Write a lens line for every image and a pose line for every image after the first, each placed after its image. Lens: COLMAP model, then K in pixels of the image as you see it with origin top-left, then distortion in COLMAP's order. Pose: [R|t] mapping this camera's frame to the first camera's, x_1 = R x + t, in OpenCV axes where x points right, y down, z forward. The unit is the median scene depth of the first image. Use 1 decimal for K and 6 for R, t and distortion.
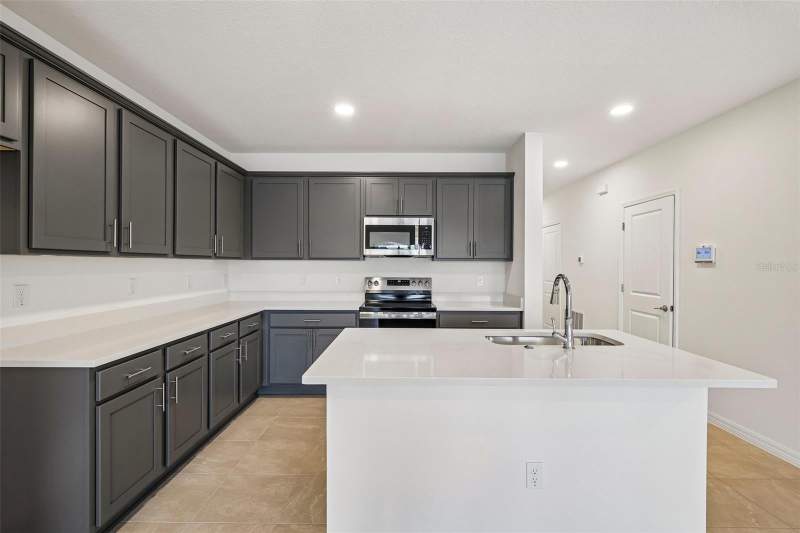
lens RADIAL K [[368.3, 0, 400.0], [0, 368.3, 266.5], [0, 0, 1]] dist [0.004699, 0.000687]
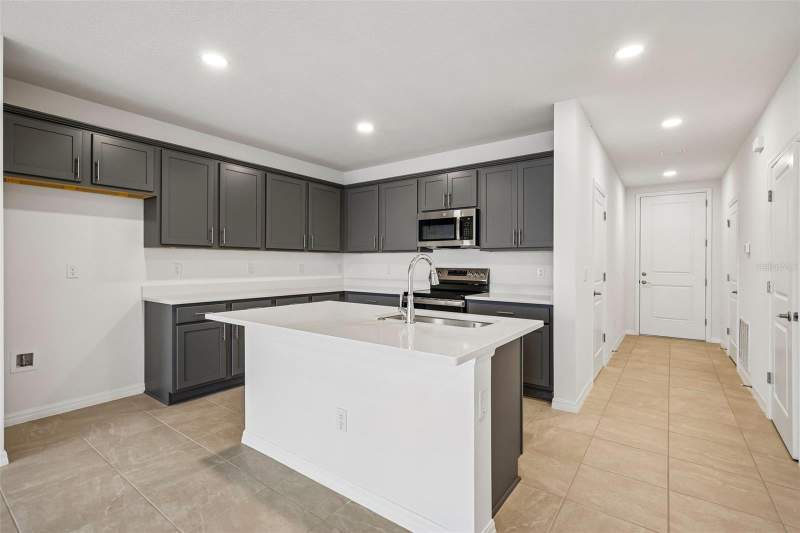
lens RADIAL K [[368.3, 0, 400.0], [0, 368.3, 266.5], [0, 0, 1]] dist [0.004699, 0.000687]
pose [[0.813352, 0.005627, -0.581745, 0.516598], [-0.005143, 0.999984, 0.002482, 0.025792], [0.581749, 0.000973, 0.813368, 0.053451]]
